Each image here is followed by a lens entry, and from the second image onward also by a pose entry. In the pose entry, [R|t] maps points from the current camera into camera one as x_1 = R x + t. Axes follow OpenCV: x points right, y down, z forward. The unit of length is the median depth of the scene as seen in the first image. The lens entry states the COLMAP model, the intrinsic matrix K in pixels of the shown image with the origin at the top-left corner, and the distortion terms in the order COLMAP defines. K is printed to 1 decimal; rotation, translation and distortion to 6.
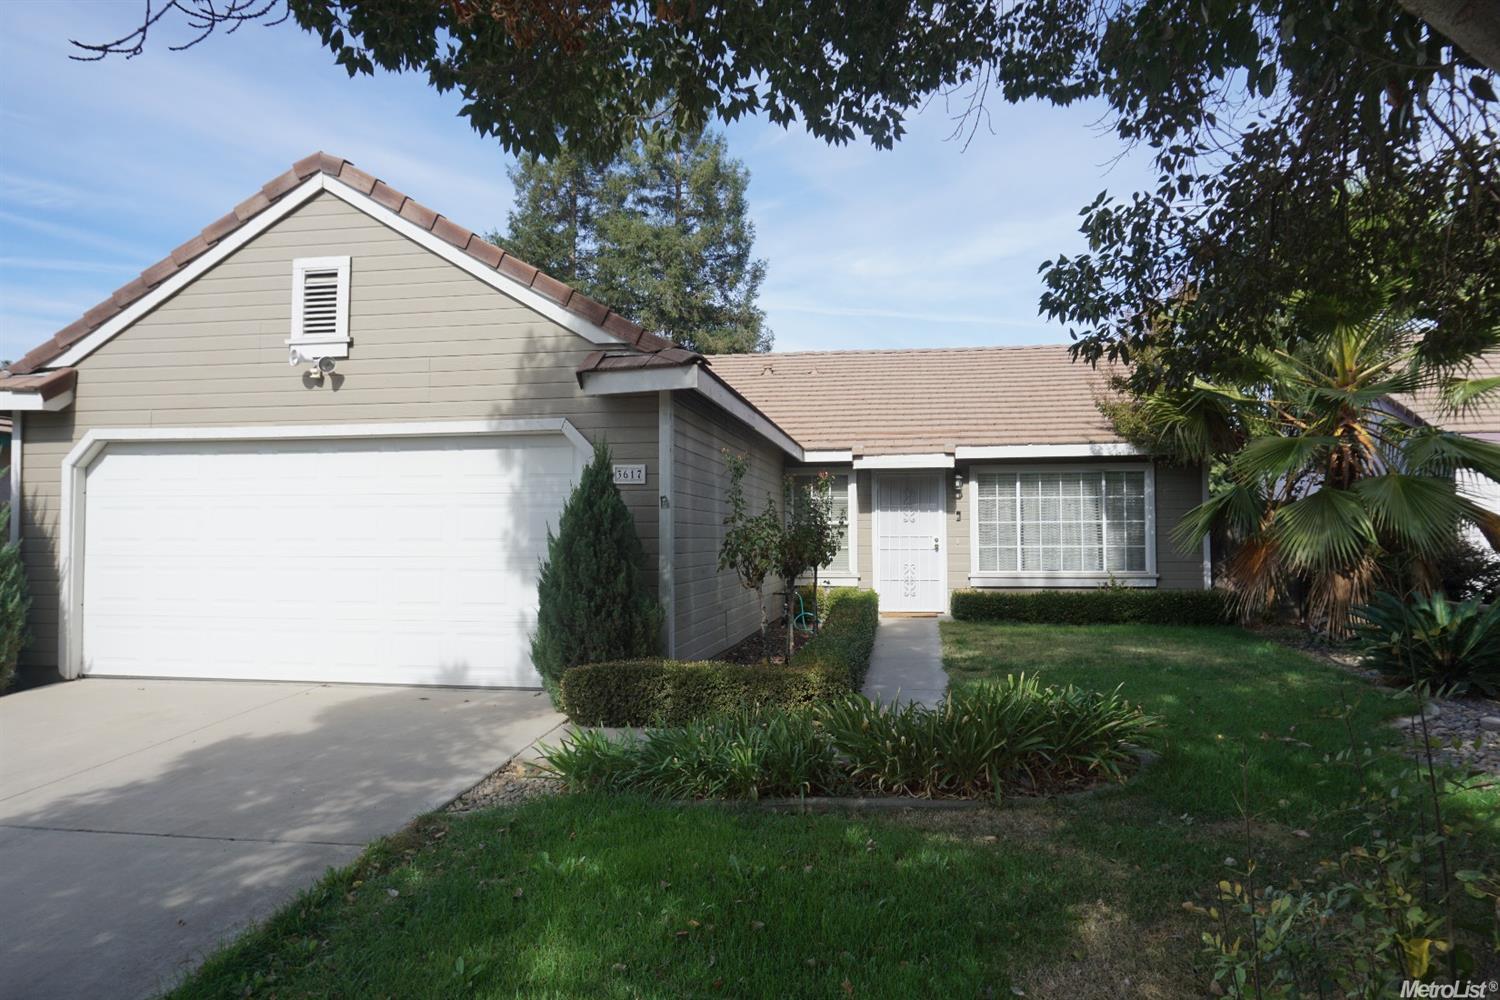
lens RADIAL K [[1004.5, 0, 758.2], [0, 1004.5, 498.1], [0, 0, 1]] dist [-0.036595, 0.004825]
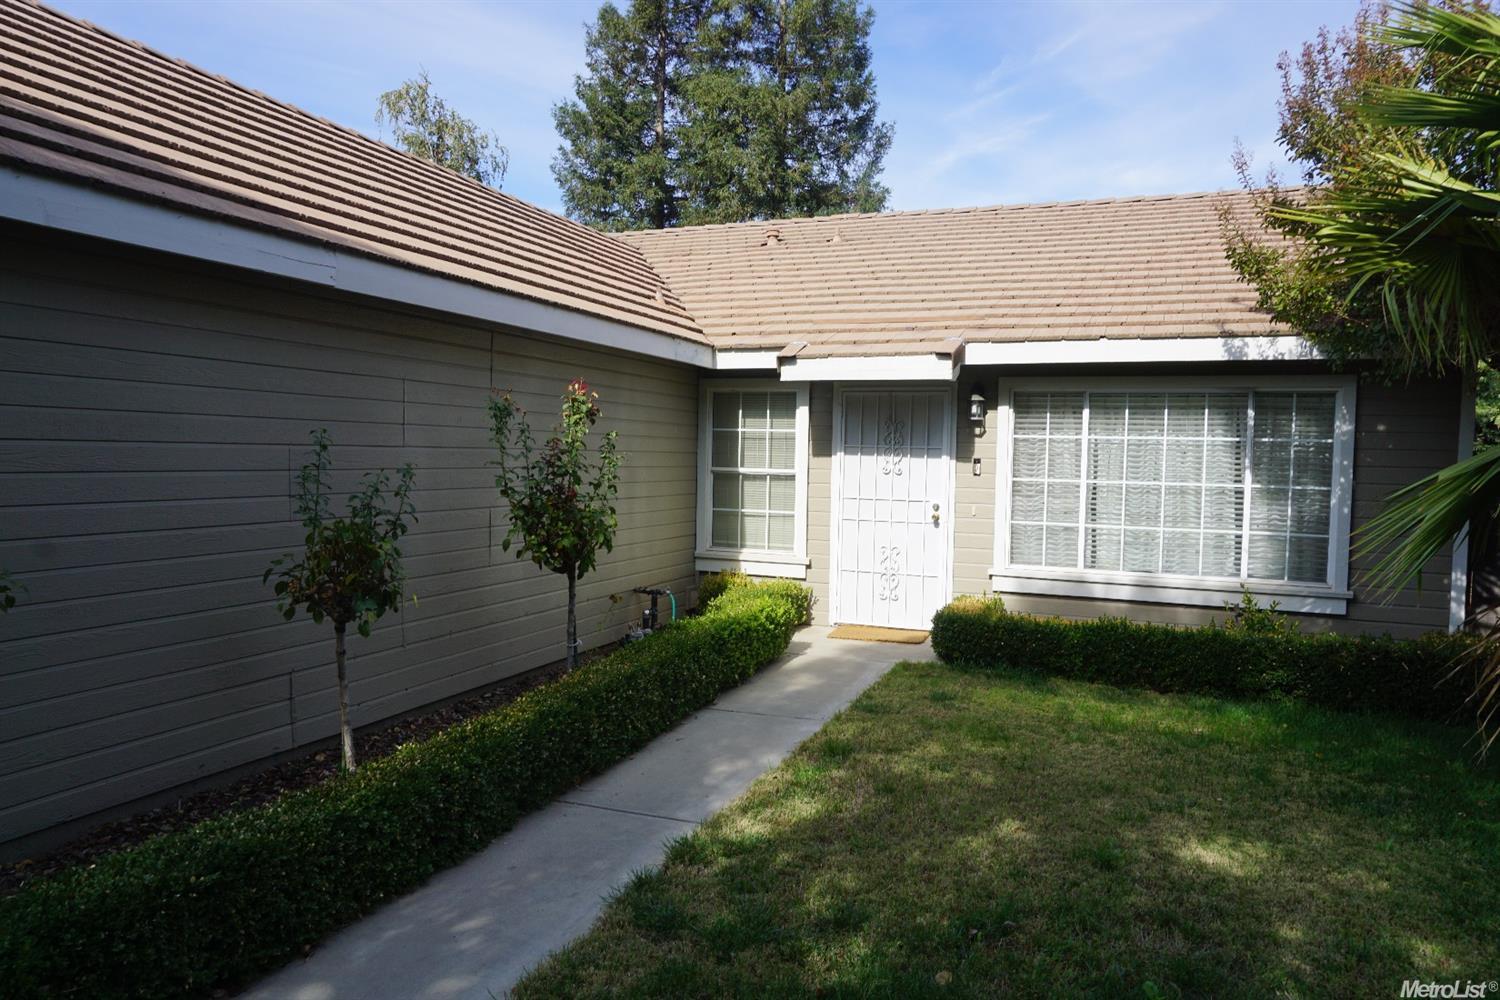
lens RADIAL K [[1004.5, 0, 740.5], [0, 1004.5, 497.1], [0, 0, 1]] dist [-0.036595, 0.004825]
pose [[0.972027, 0.034638, -0.232300, 0.203809], [-0.015693, 0.996433, 0.082912, -0.009968], [0.234343, -0.076947, 0.969104, 0.418703]]
